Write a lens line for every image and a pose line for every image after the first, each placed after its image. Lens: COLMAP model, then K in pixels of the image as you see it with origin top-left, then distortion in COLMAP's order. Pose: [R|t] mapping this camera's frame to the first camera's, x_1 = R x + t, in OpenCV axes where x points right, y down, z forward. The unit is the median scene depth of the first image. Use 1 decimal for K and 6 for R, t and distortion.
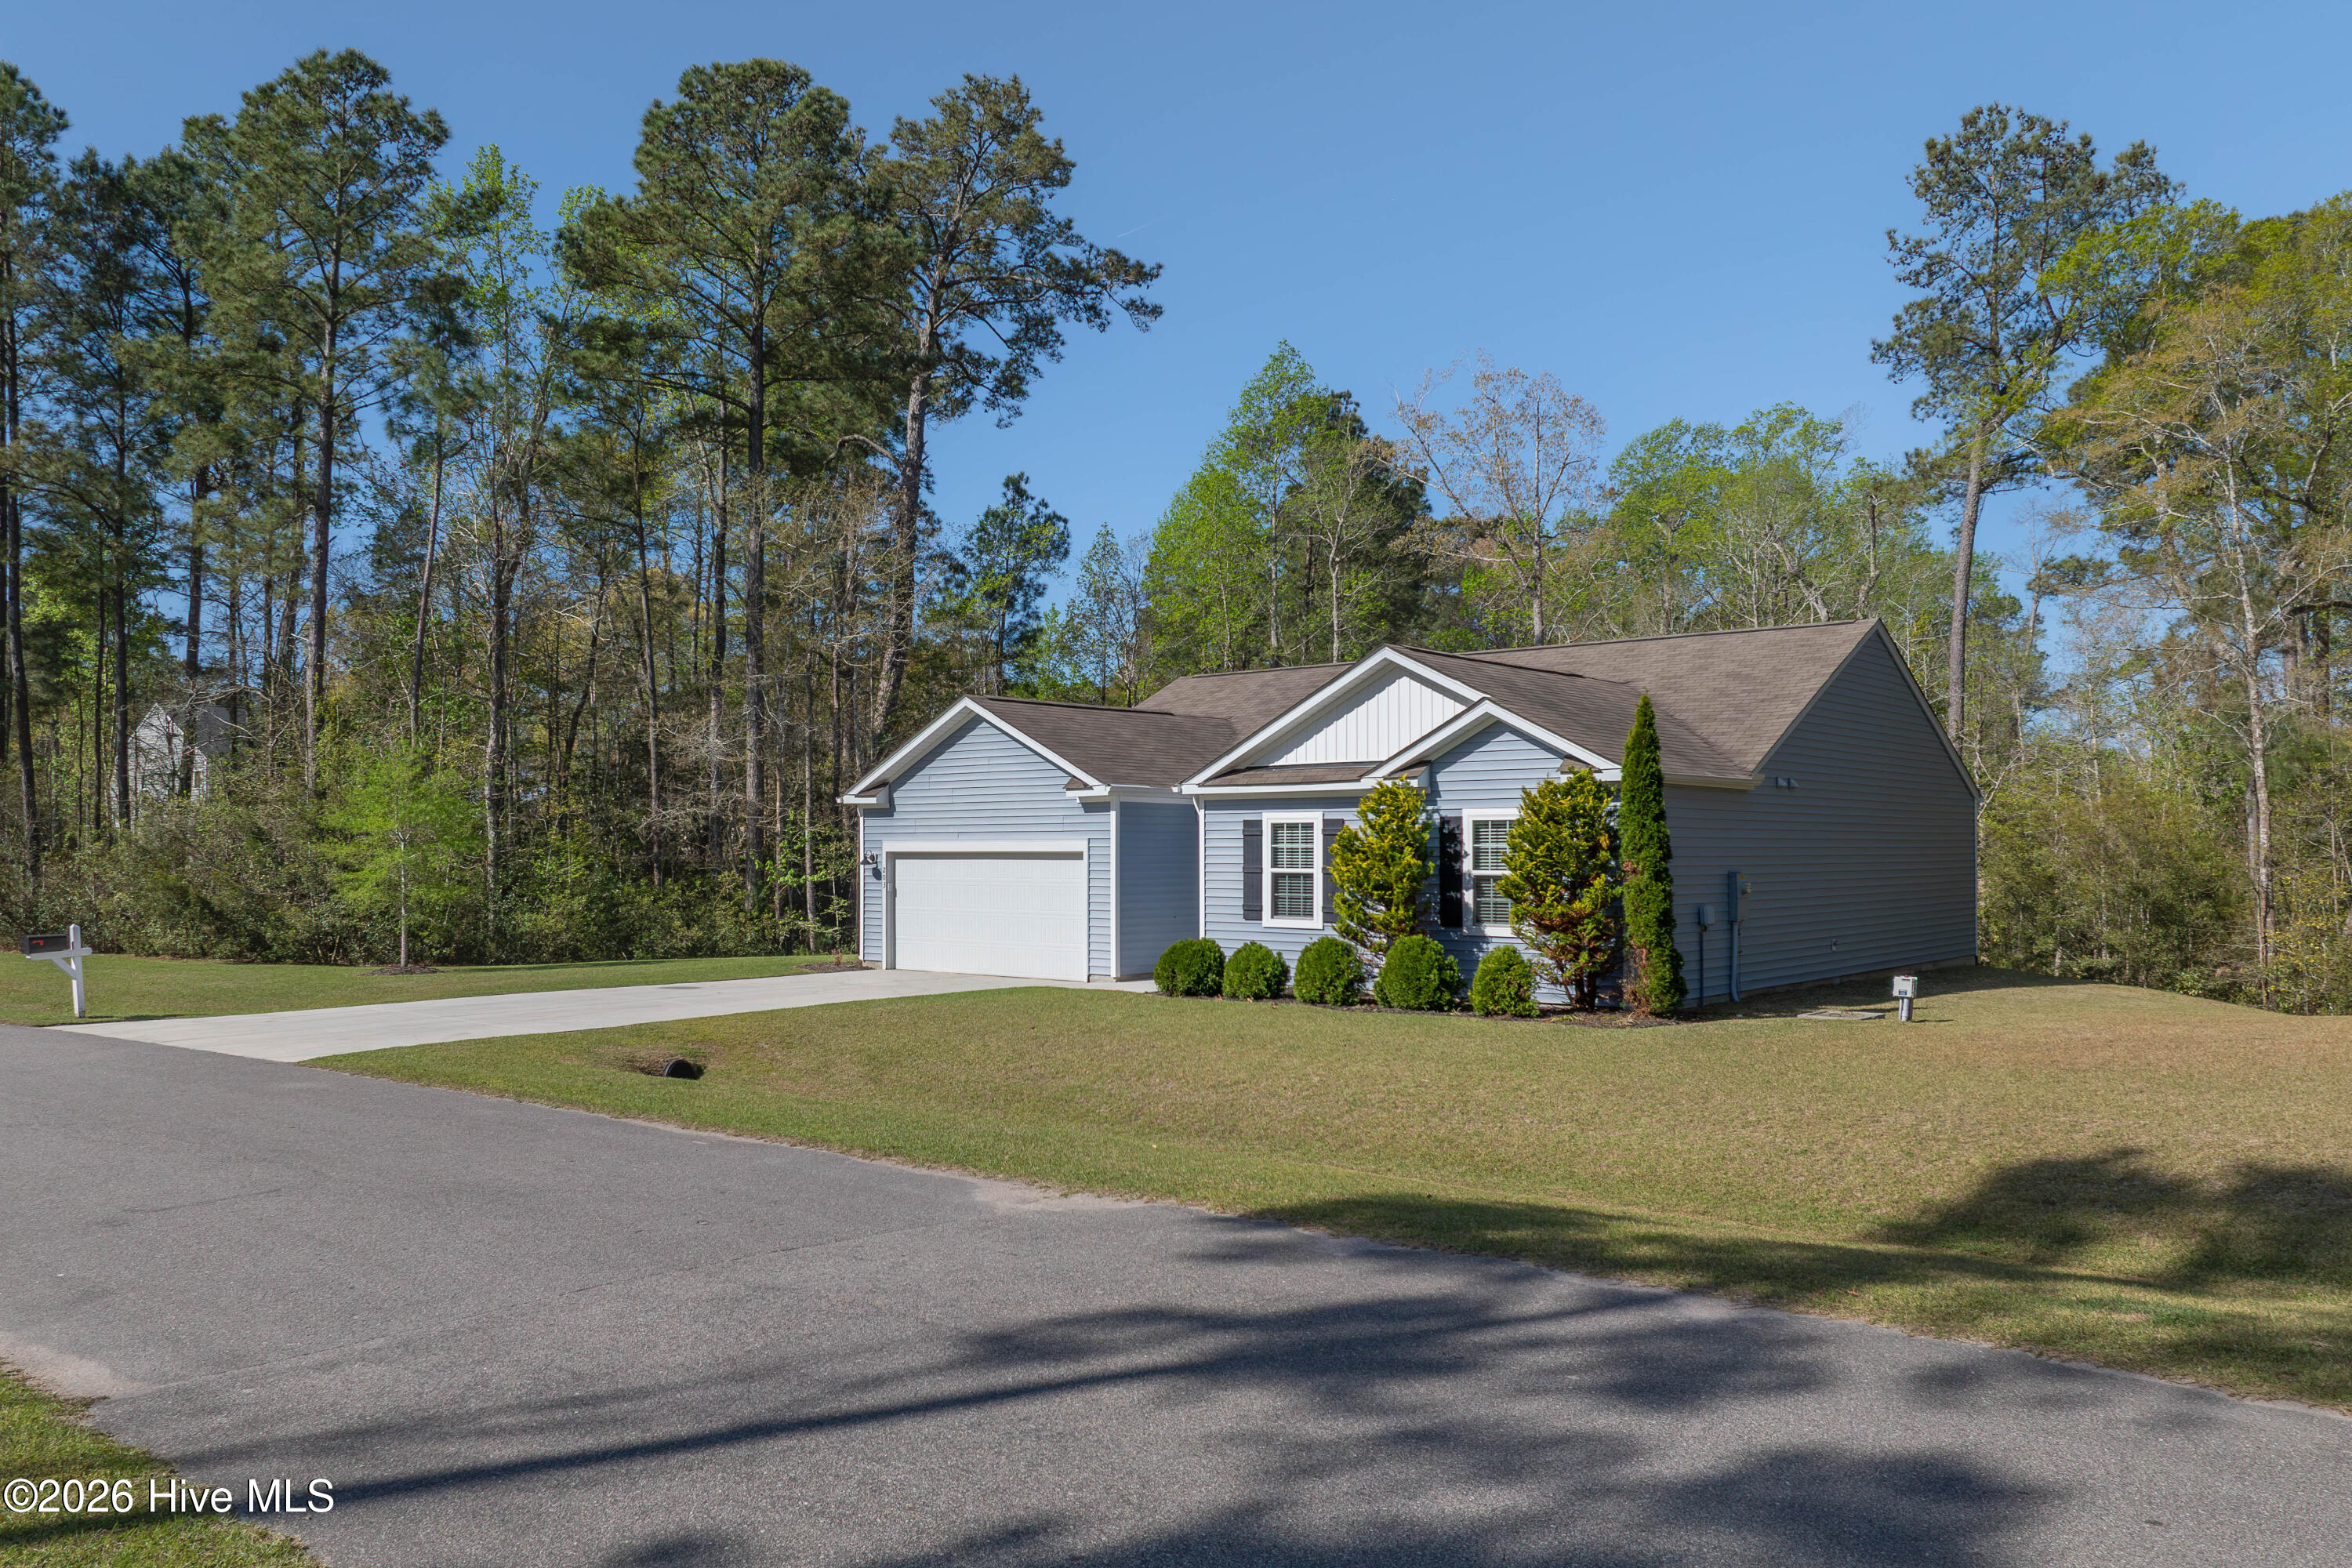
lens RADIAL K [[1715.8, 0, 1208.3], [0, 1715.8, 837.7], [0, 0, 1]] dist [-0.004569, -0.052799]
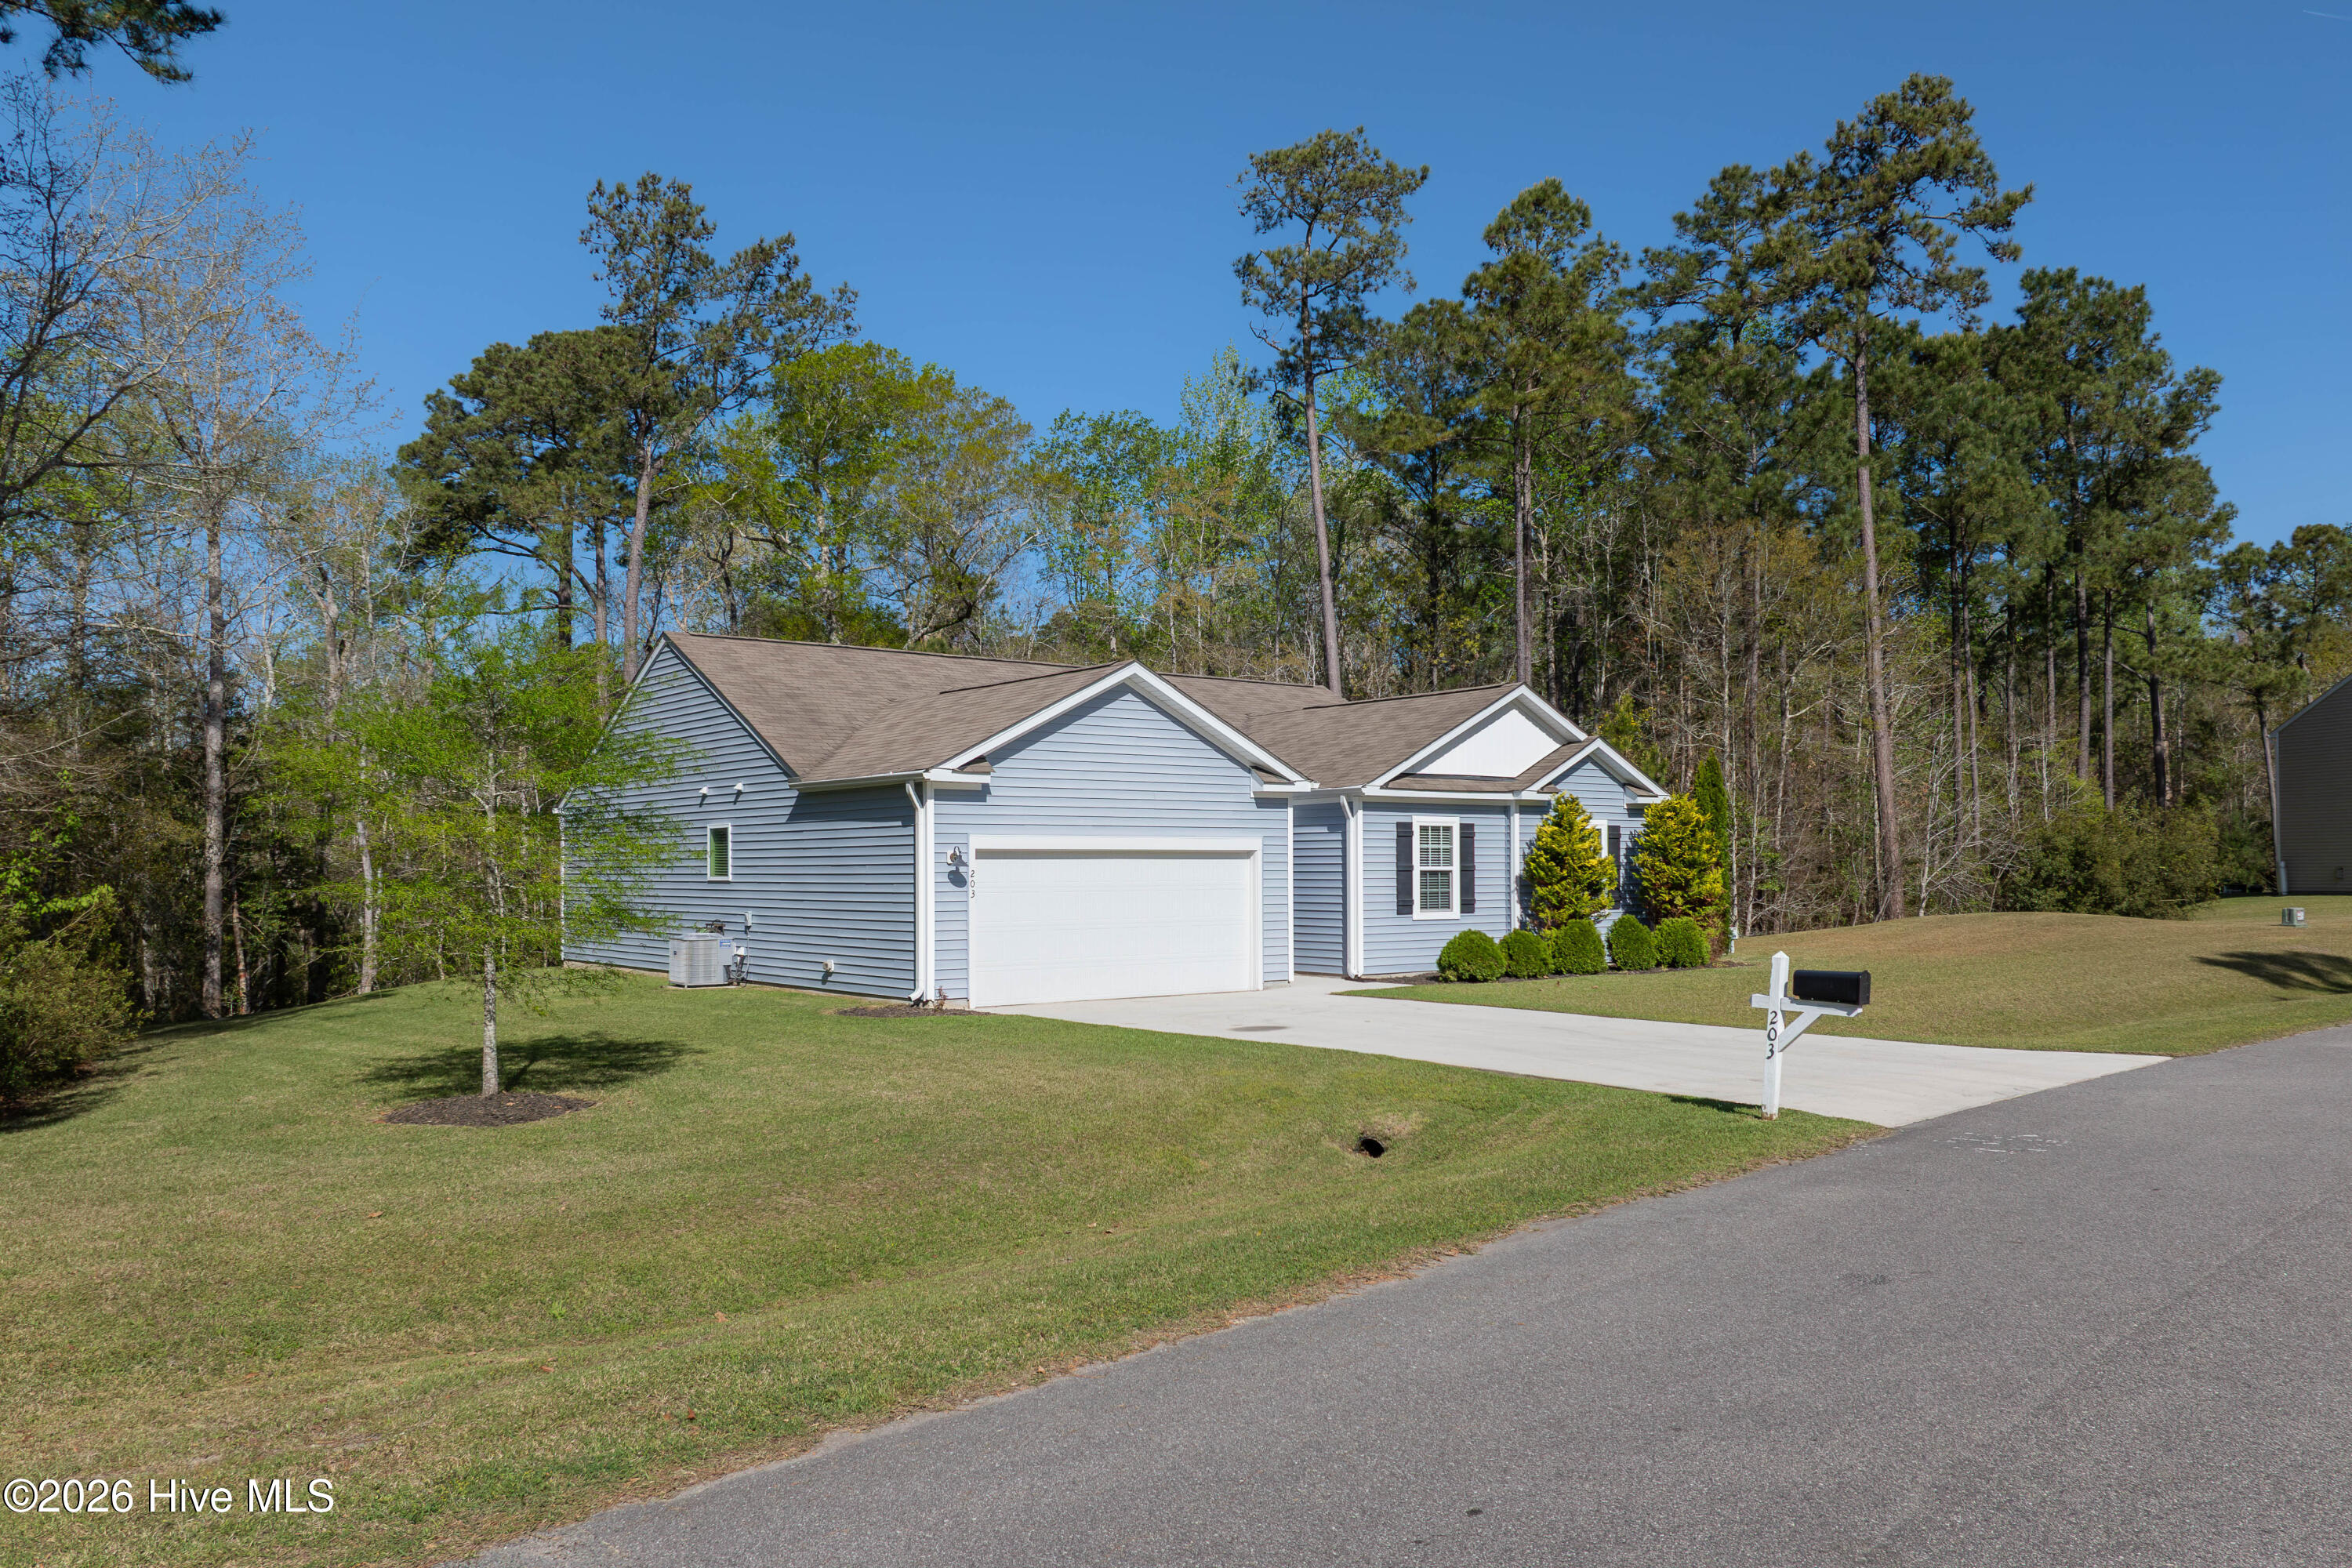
lens RADIAL K [[1665.1, 0, 1186.7], [0, 1665.1, 842.4], [0, 0, 1]] dist [-0.002517, -0.000202]
pose [[0.236999, 0.015039, 0.971393, -1.031466], [-0.004256, 0.999887, -0.014442, 0.018345], [-0.971501, -0.000712, 0.237036, 0.884163]]
